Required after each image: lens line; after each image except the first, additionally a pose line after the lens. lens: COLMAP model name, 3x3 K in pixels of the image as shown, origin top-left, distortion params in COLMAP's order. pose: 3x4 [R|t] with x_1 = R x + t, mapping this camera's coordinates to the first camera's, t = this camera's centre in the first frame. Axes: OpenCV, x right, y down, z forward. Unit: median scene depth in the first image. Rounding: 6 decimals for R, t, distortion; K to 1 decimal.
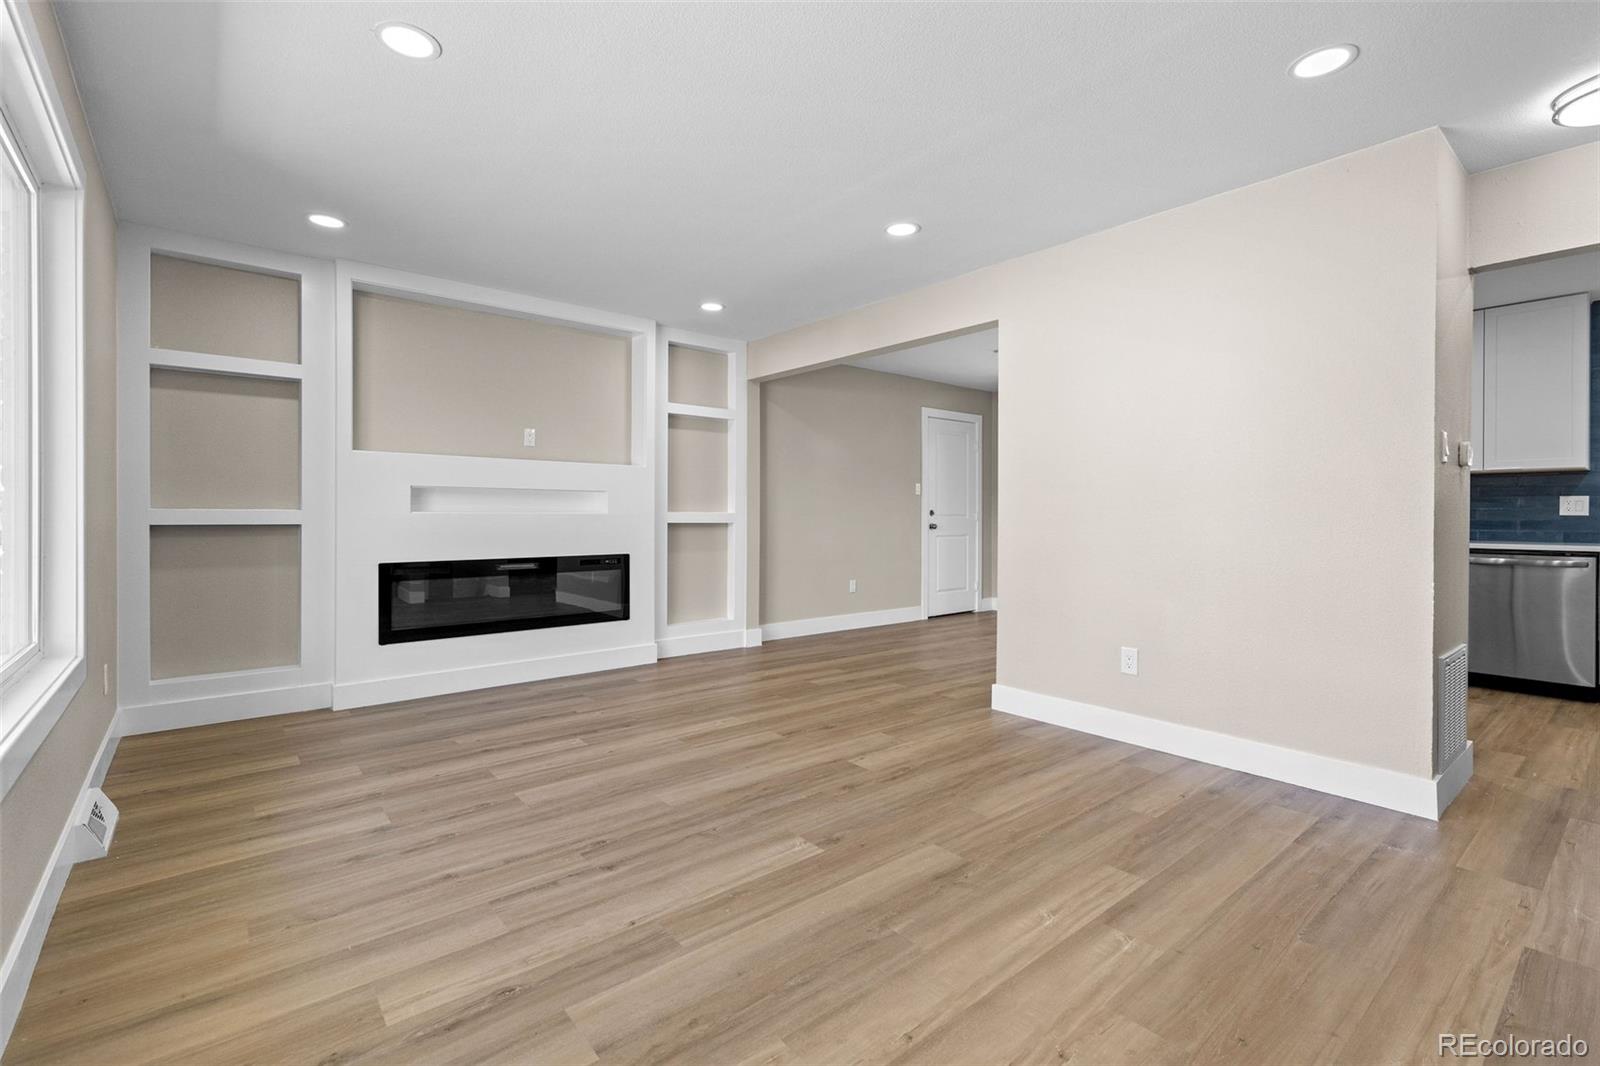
lens RADIAL K [[726.3, 0, 795.9], [0, 726.3, 524.0], [0, 0, 1]] dist [0.004319, -0.000728]
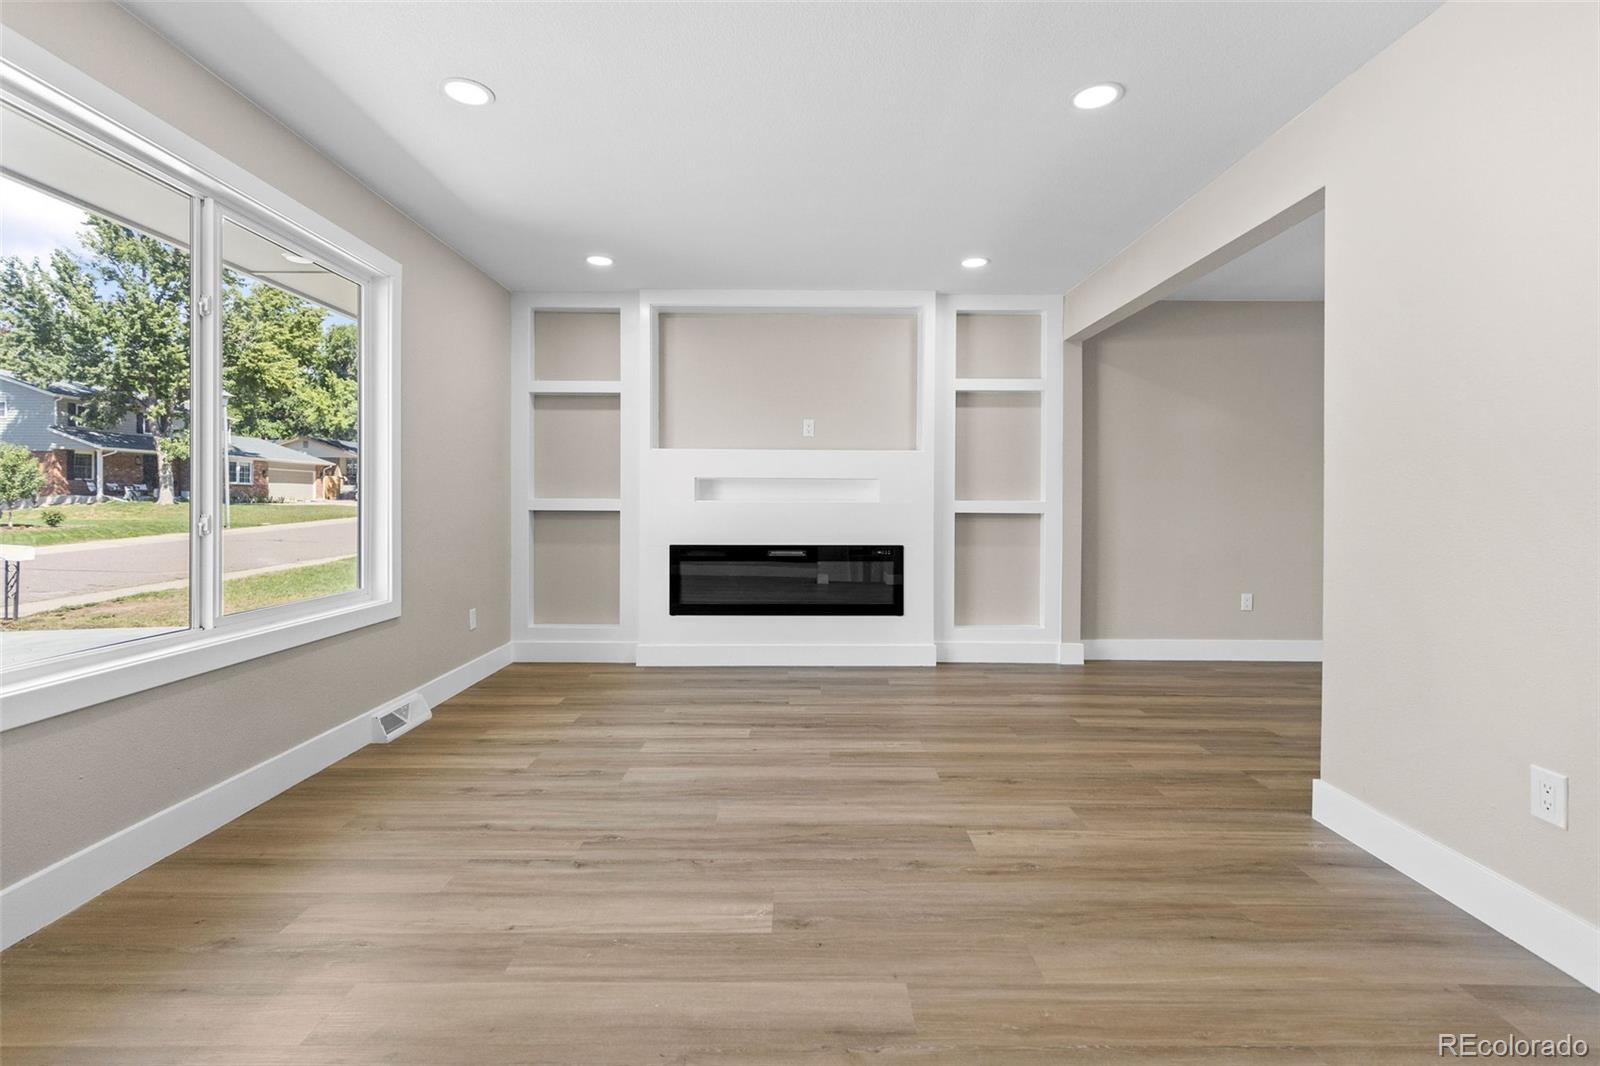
lens RADIAL K [[726.3, 0, 790.2], [0, 726.3, 506.4], [0, 0, 1]] dist [0.004319, -0.000728]
pose [[0.768844, 0.004609, -0.639419, 0.345401], [-0.010465, 0.999931, -0.005375, -0.003212], [0.639350, 0.010825, 0.768839, 0.252849]]
